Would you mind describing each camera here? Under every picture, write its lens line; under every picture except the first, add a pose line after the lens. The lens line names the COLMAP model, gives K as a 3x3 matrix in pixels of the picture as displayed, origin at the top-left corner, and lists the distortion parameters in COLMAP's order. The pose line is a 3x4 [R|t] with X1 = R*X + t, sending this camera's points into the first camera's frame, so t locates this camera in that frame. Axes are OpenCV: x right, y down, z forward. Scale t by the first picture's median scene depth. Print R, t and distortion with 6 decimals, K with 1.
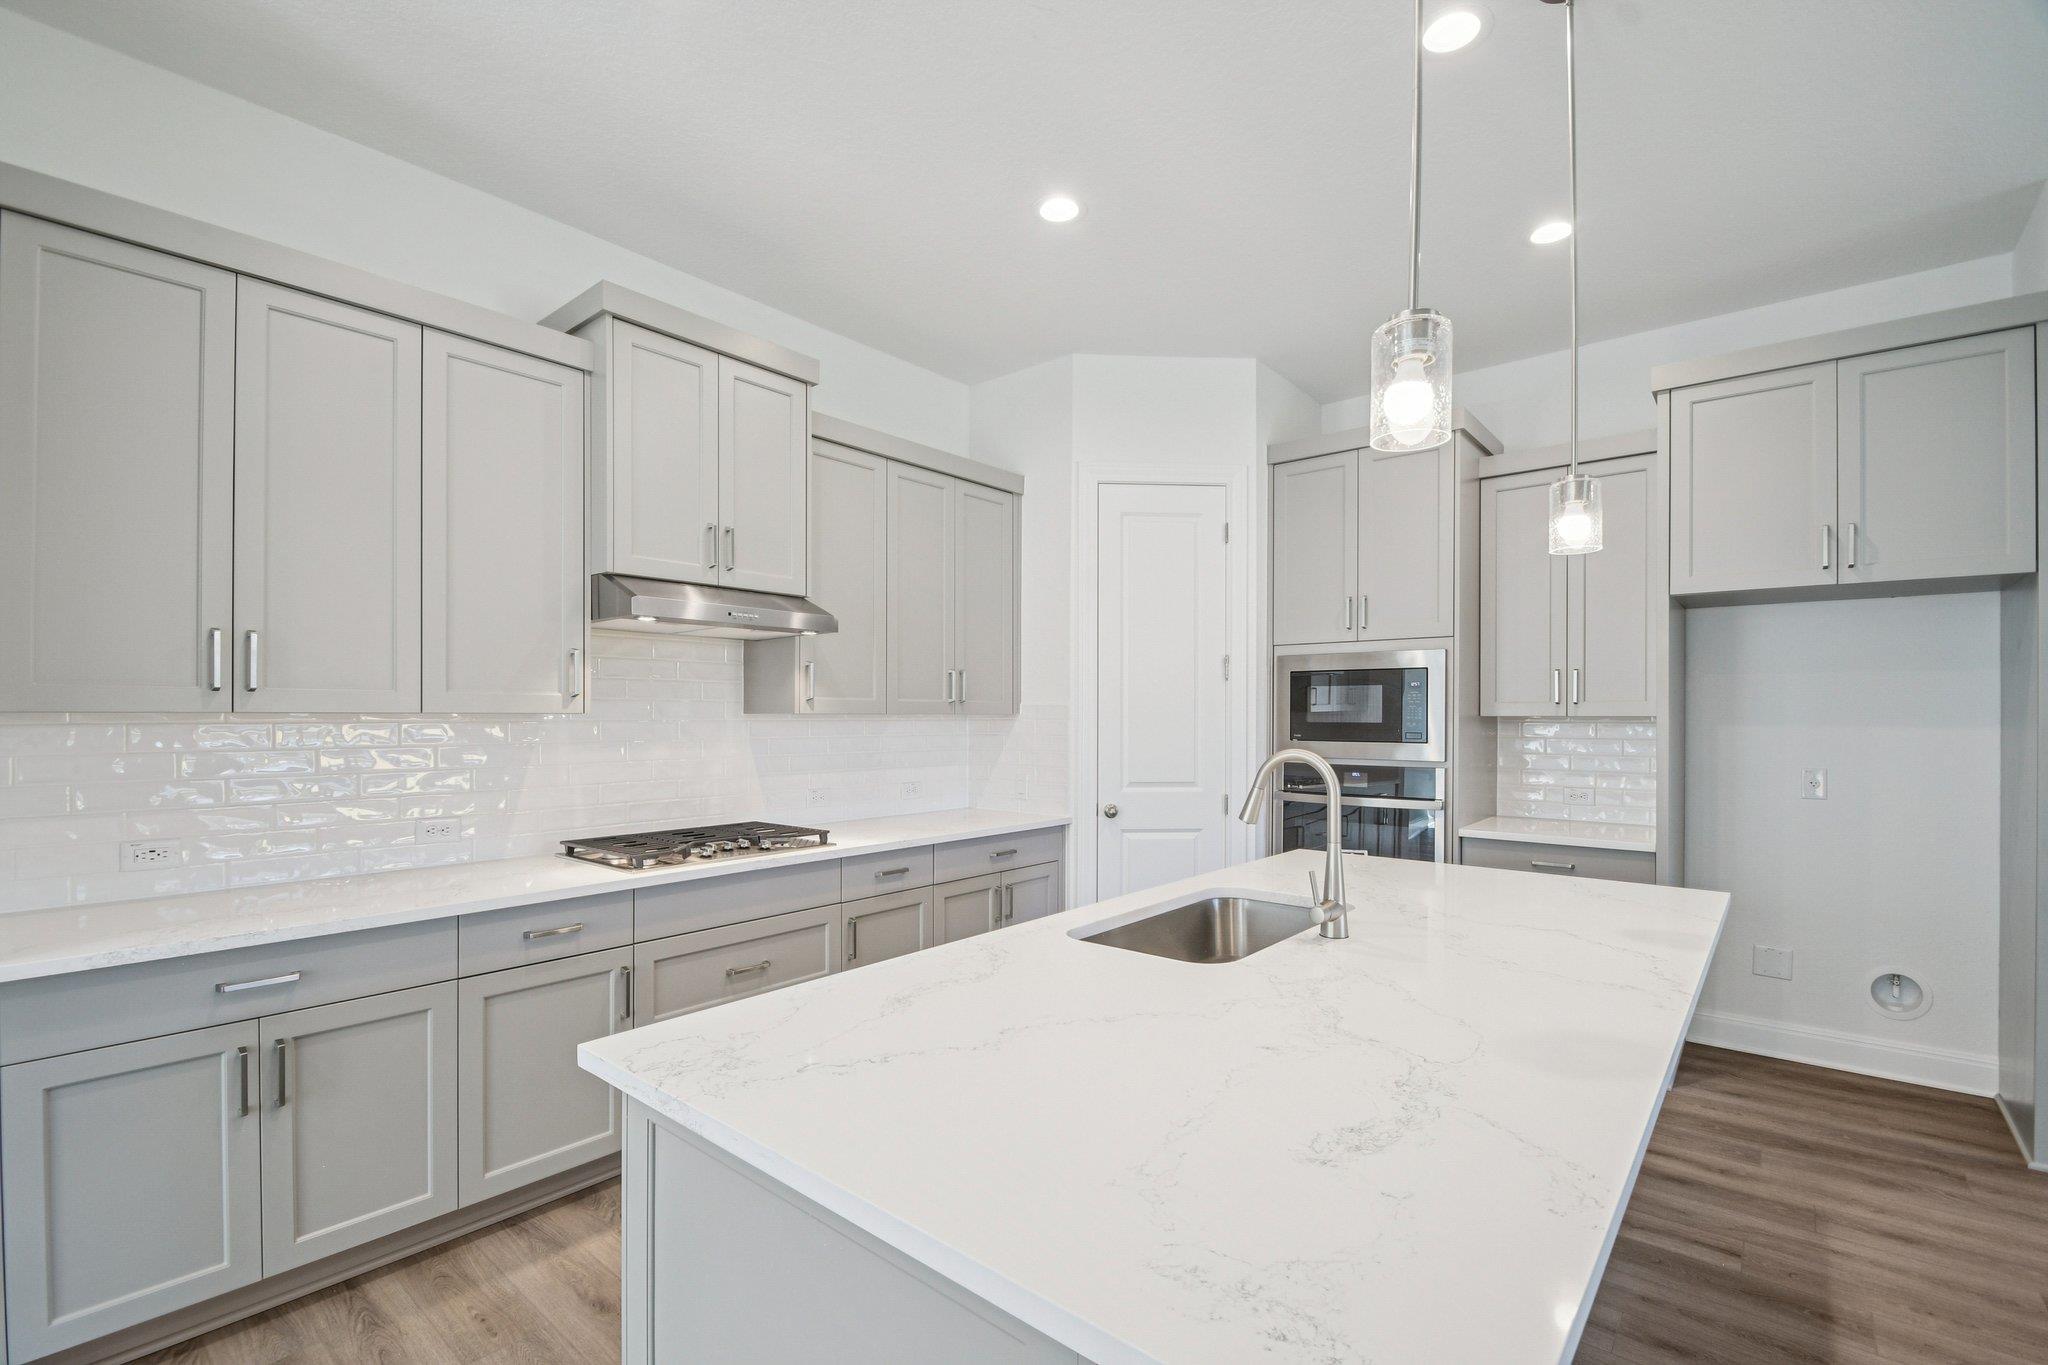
lens RADIAL K [[904.1, 0, 1019.1], [0, 904.1, 718.0], [0, 0, 1]] dist [0.002908, -0.005802]
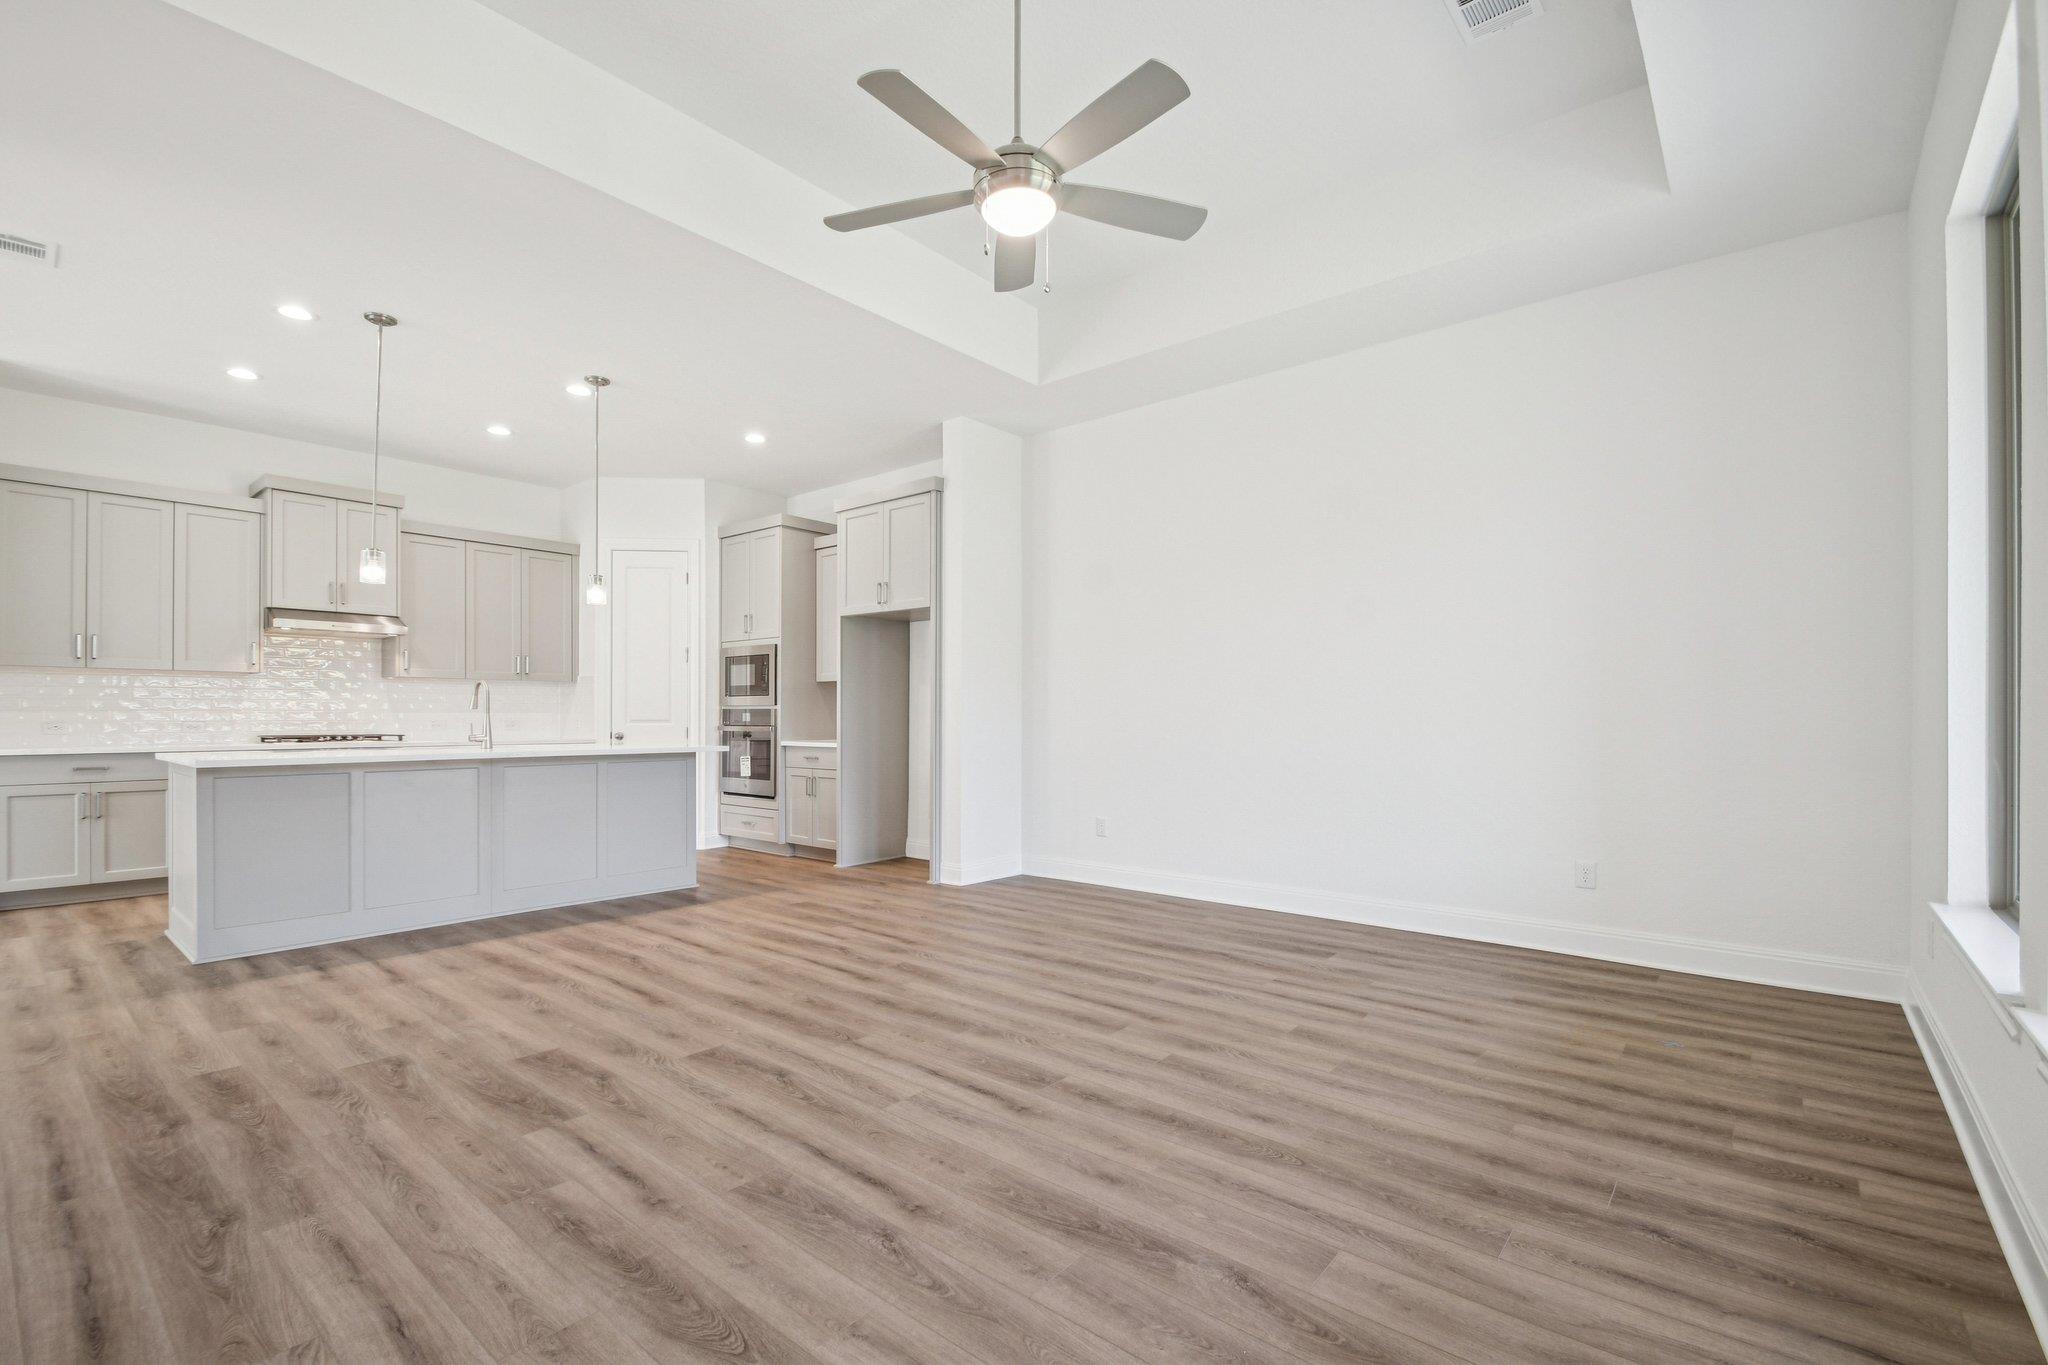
lens RADIAL K [[904.1, 0, 1014.1], [0, 904.1, 715.9], [0, 0, 1]] dist [0.002908, -0.005802]
pose [[0.999979, 0.002076, 0.006078, 1.015478], [-0.002082, 0.999997, 0.001016, 0.072033], [-0.006076, -0.001028, 0.999981, -0.909102]]
